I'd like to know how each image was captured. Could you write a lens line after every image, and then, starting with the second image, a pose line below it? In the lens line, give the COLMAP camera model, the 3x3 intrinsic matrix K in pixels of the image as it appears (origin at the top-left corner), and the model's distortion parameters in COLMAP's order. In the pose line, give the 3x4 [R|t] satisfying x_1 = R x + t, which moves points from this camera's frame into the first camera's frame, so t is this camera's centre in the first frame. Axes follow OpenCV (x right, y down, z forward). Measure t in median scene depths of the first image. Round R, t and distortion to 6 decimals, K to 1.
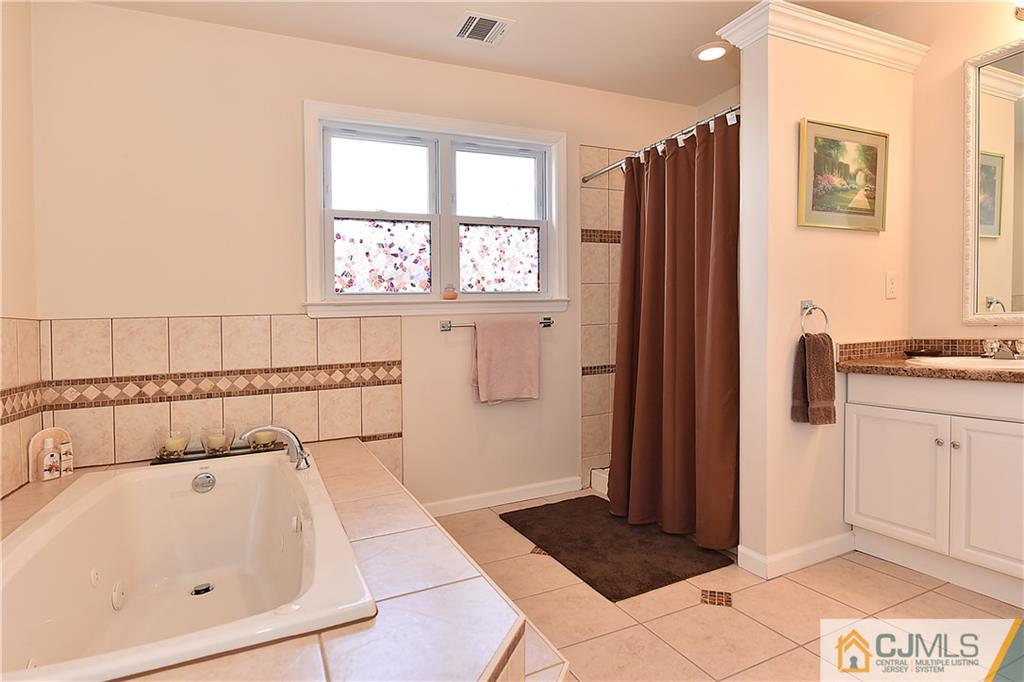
lens RADIAL K [[551.7, 0, 512.5], [0, 551.7, 342.2], [0, 0, 1]] dist [-0.003007, -0.001572]
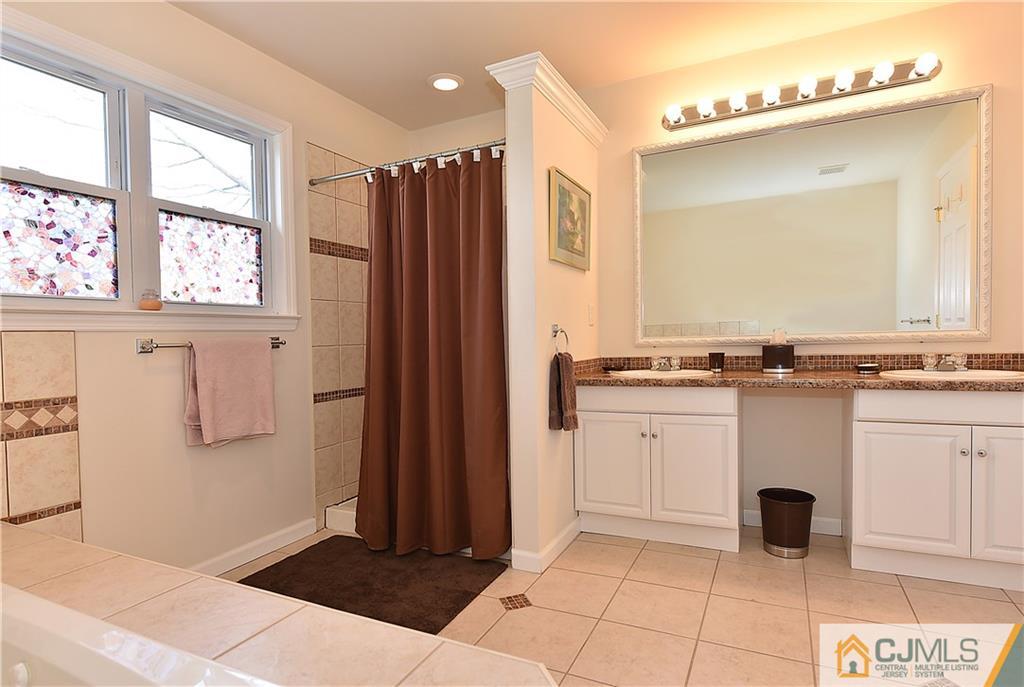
lens RADIAL K [[551.7, 0, 527.3], [0, 551.7, 365.2], [0, 0, 1]] dist [-0.003007, -0.001572]
pose [[0.769865, -0.018046, 0.637951, -0.208351], [0.020161, 0.999789, 0.003952, 0.003179], [-0.637888, 0.009820, 0.770067, 0.120459]]
